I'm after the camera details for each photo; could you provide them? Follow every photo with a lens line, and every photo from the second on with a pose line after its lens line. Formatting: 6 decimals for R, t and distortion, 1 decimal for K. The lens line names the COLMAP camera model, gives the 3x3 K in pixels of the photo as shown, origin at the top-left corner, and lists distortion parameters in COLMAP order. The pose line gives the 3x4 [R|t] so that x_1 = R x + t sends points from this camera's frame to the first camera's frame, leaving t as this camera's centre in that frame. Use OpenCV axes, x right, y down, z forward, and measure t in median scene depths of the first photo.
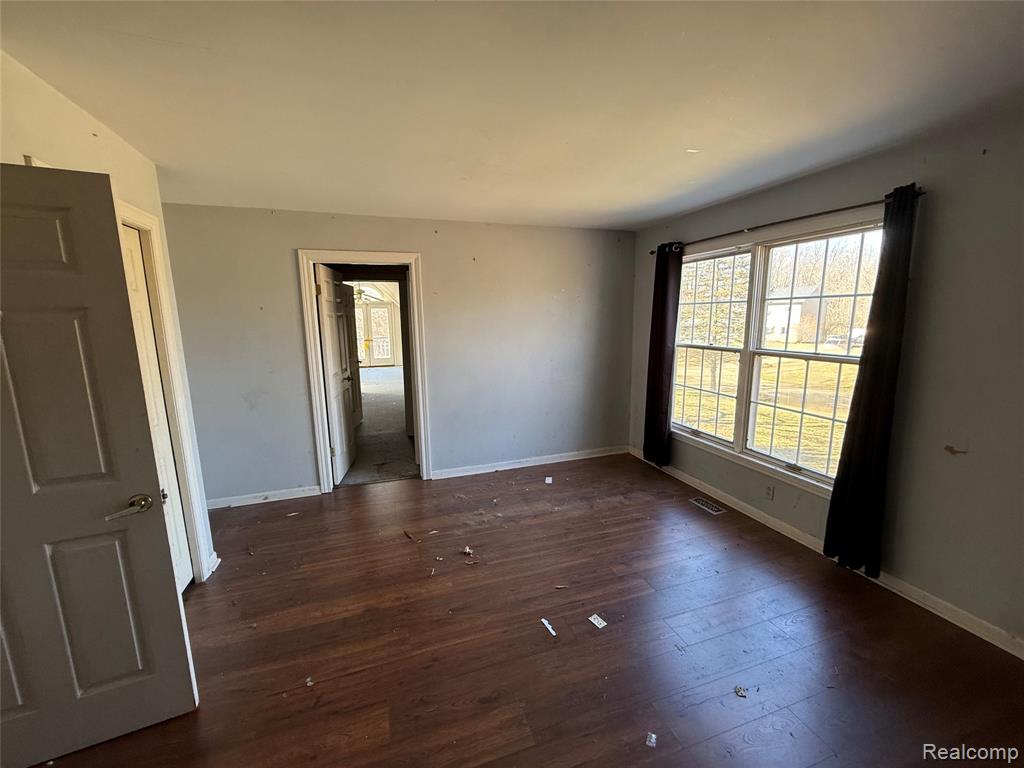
lens RADIAL K [[407.5, 0, 513.8], [0, 407.5, 387.4], [0, 0, 1]] dist [0.002104, -0.000402]
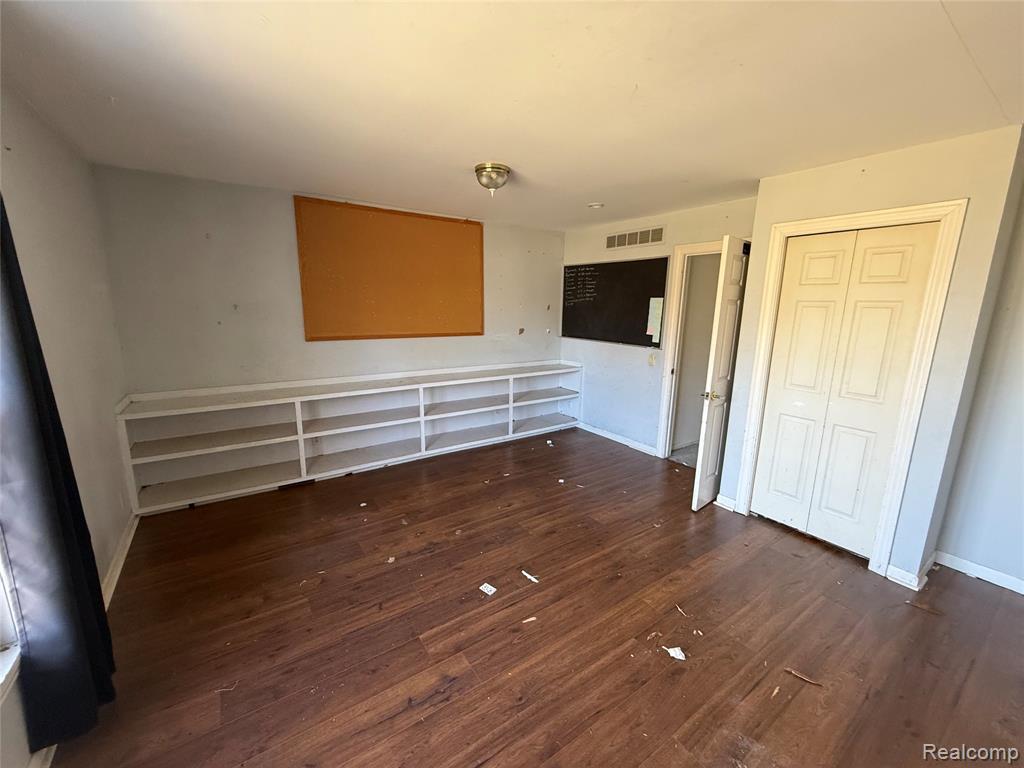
lens RADIAL K [[407.5, 0, 514.6], [0, 407.5, 382.6], [0, 0, 1]] dist [0.002104, -0.000402]
pose [[-0.962390, 0.031906, -0.269793, 0.316835], [-0.067351, 0.934058, 0.350713, -0.241182], [0.263192, 0.355694, -0.896779, 1.381879]]
